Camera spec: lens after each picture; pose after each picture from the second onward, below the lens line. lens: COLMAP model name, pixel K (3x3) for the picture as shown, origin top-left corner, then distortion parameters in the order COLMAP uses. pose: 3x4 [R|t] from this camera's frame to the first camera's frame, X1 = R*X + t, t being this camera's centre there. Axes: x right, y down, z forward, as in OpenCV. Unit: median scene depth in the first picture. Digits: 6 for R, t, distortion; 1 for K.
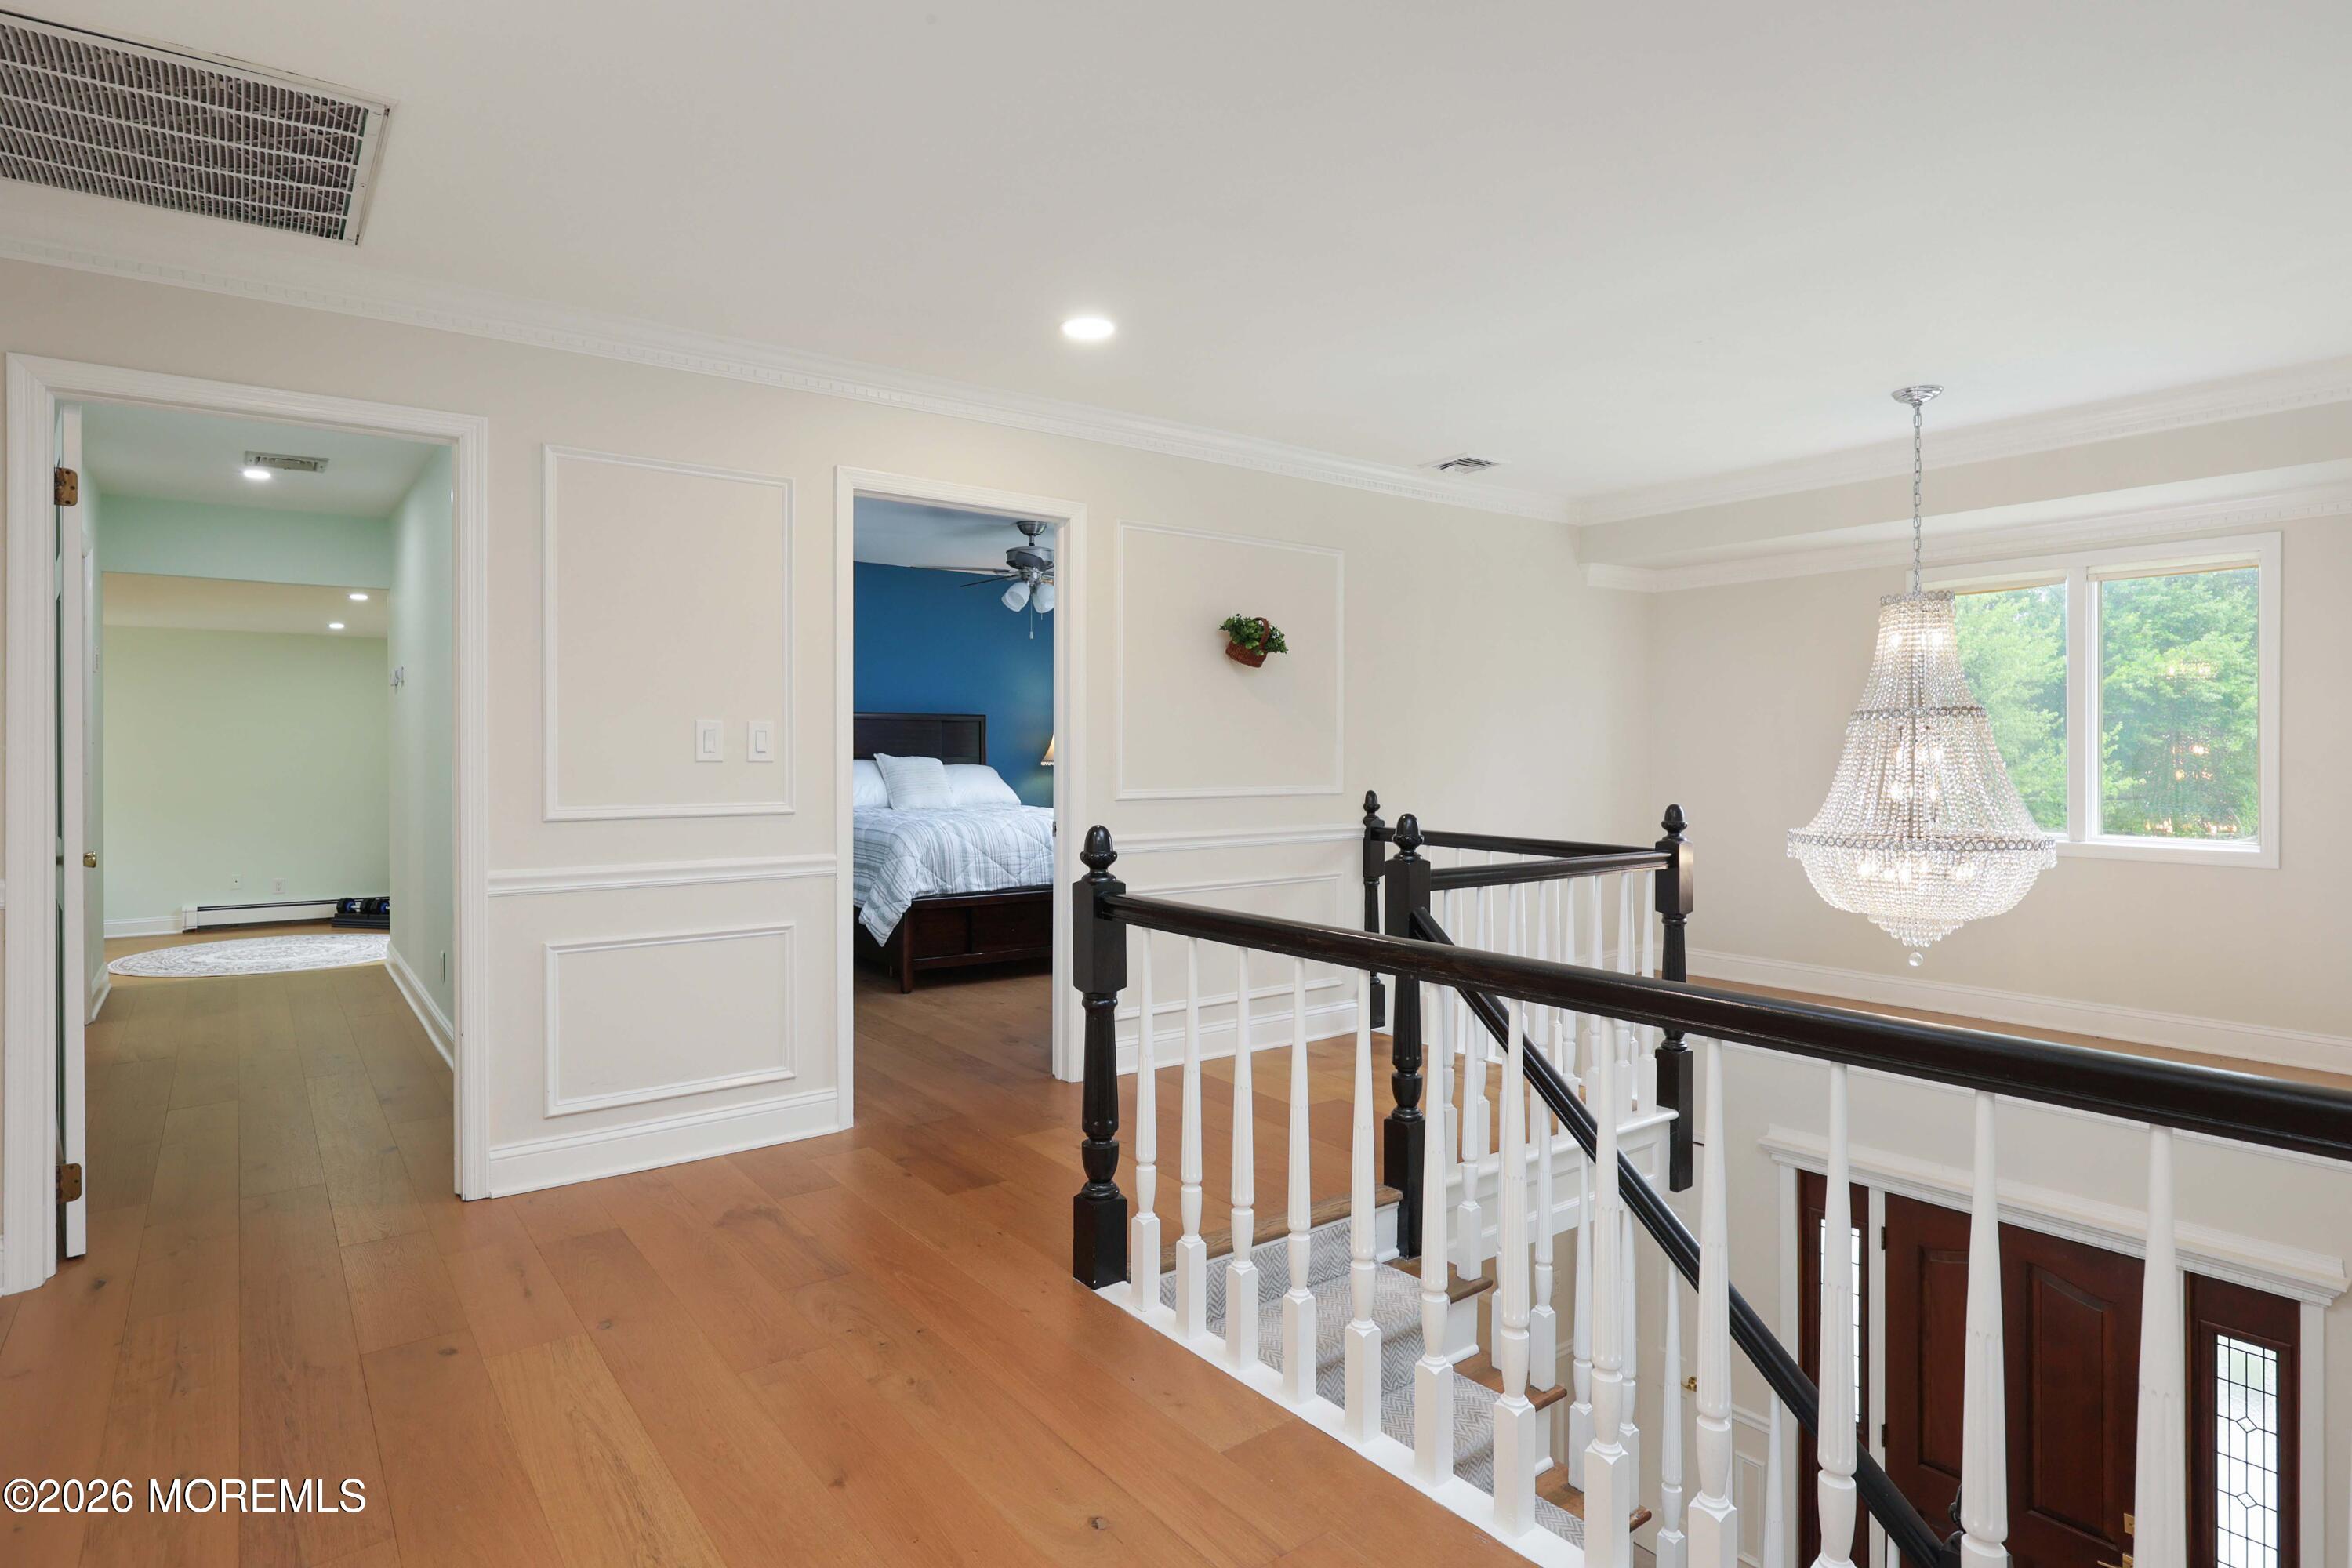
lens RADIAL K [[1256.3, 0, 1159.9], [0, 1256.3, 775.3], [0, 0, 1]] dist [0.000074, -0.000524]
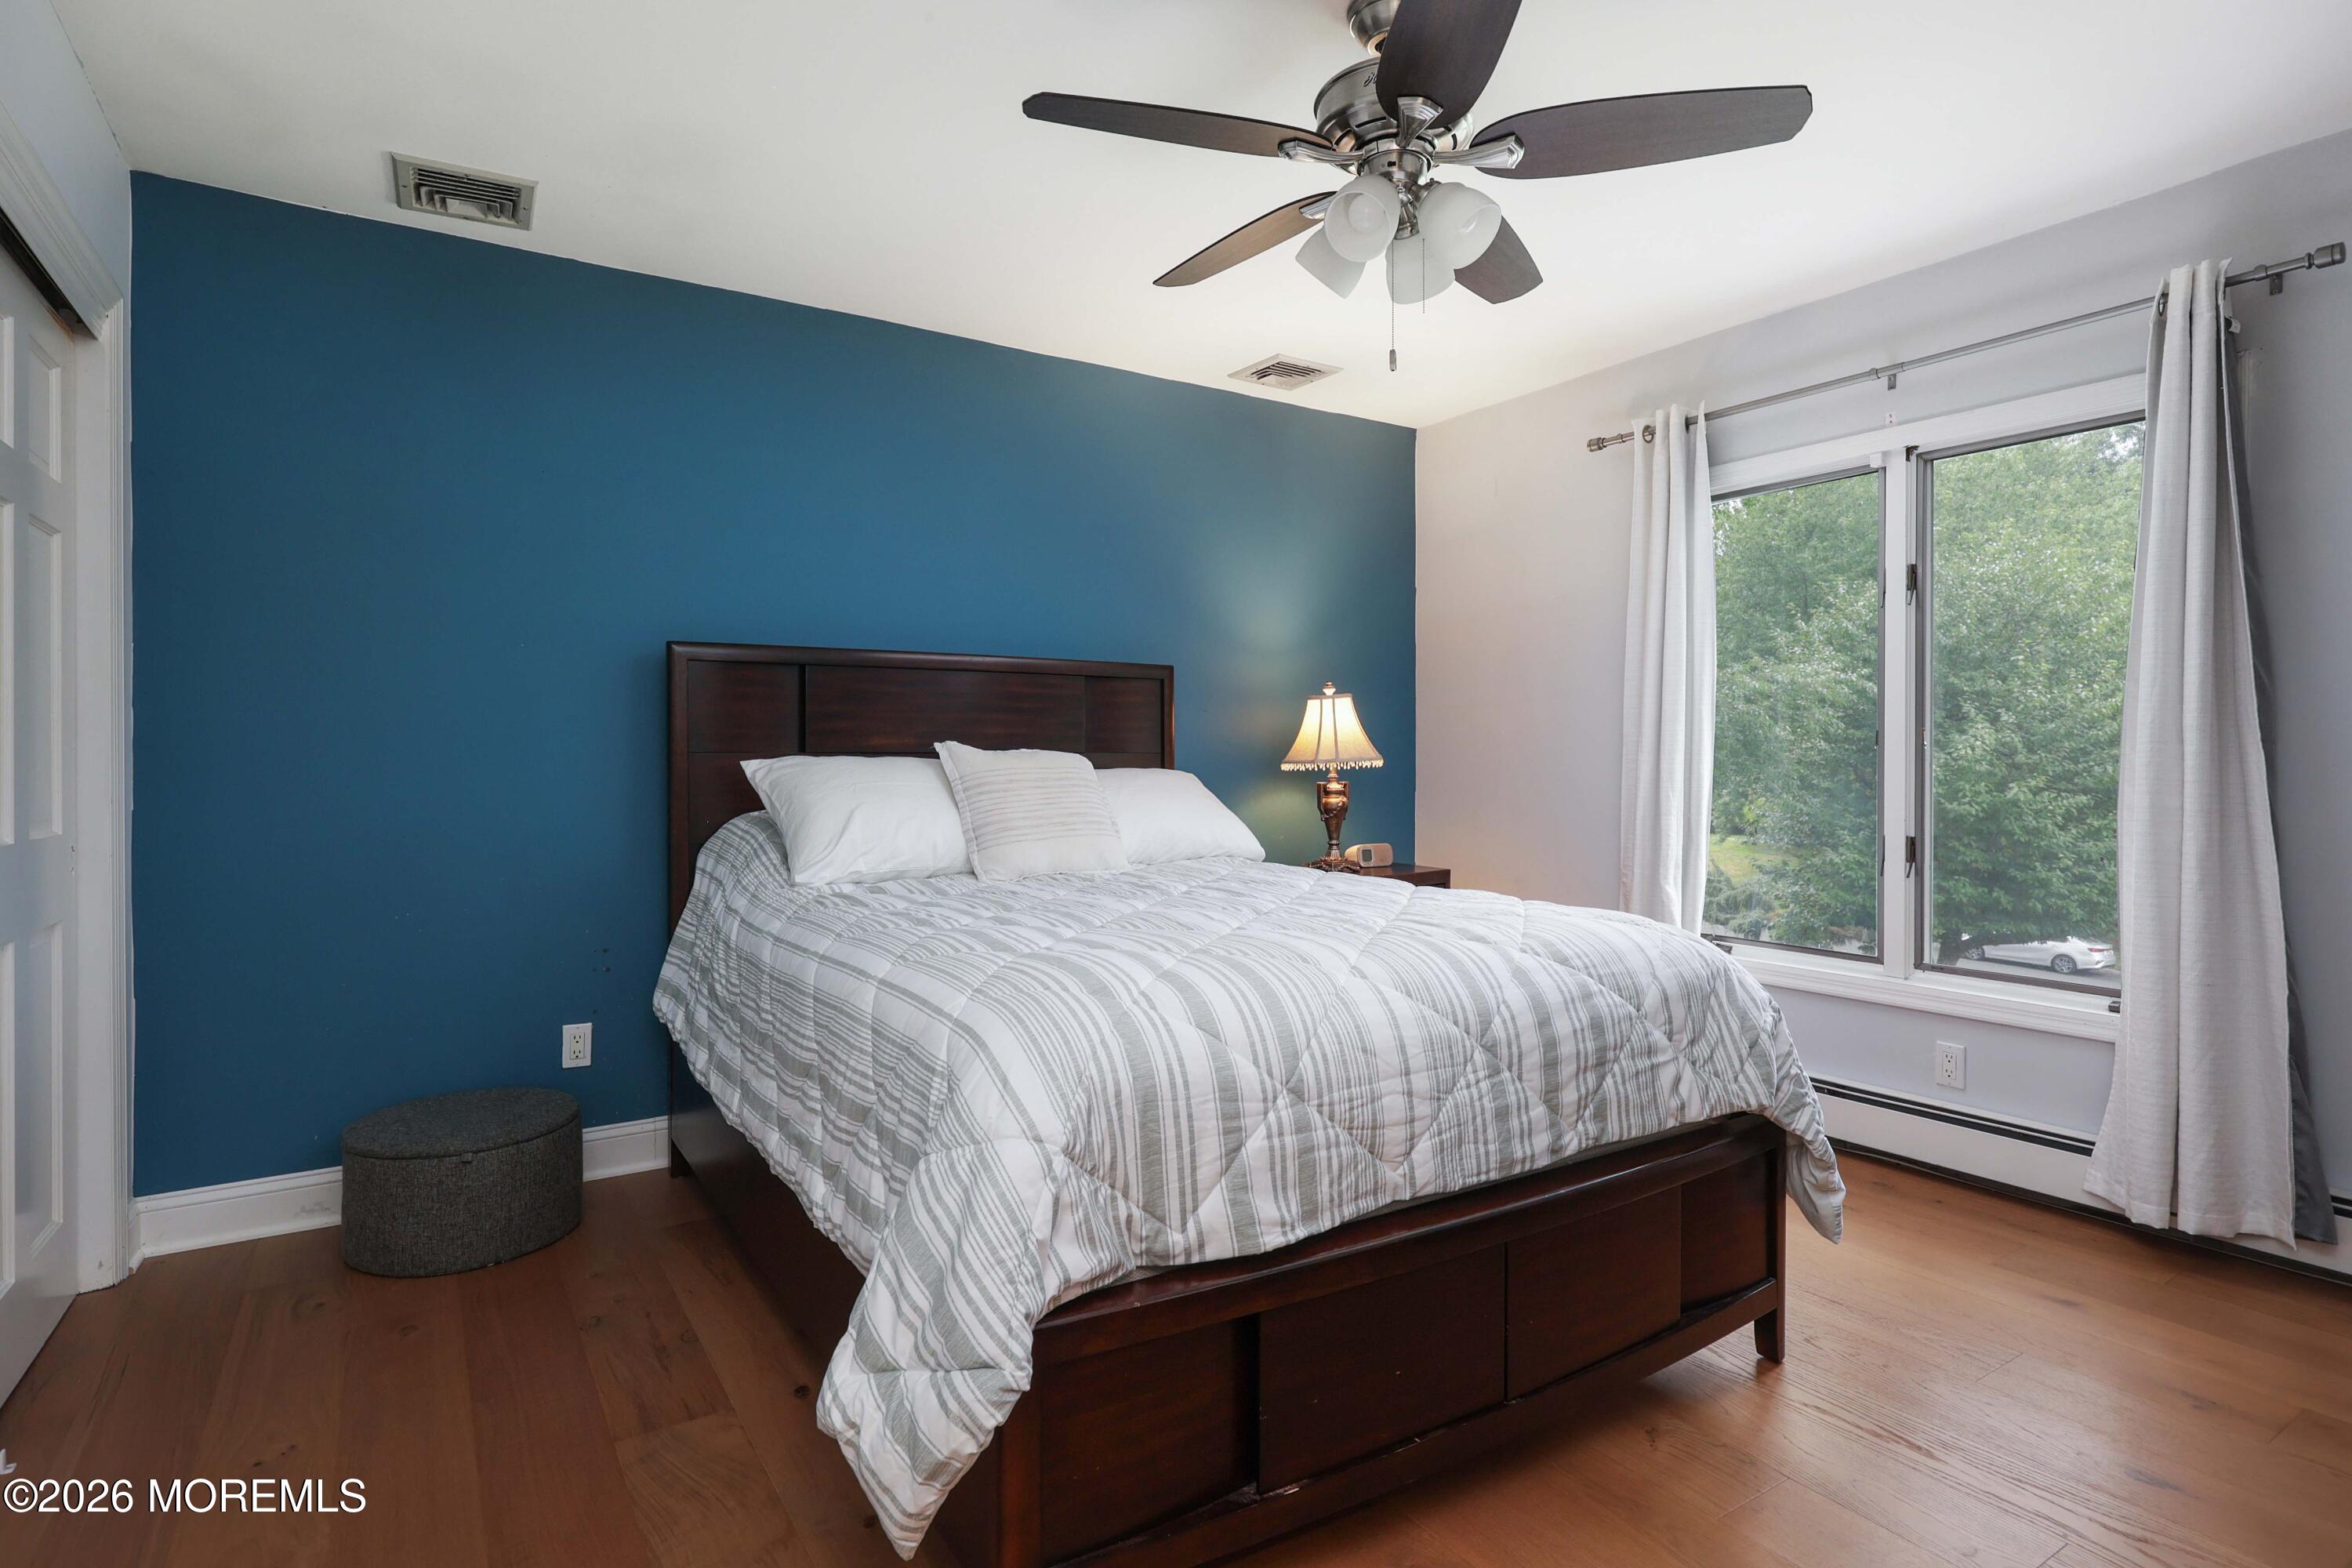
lens RADIAL K [[1219.4, 0, 1151.5], [0, 1219.4, 777.0], [0, 0, 1]] dist [-0.000185, -0.000339]
pose [[0.996254, -0.001230, -0.086467, -0.145250], [0.000840, 0.999989, -0.004552, -0.004424], [0.086472, 0.004463, 0.996244, 0.723528]]
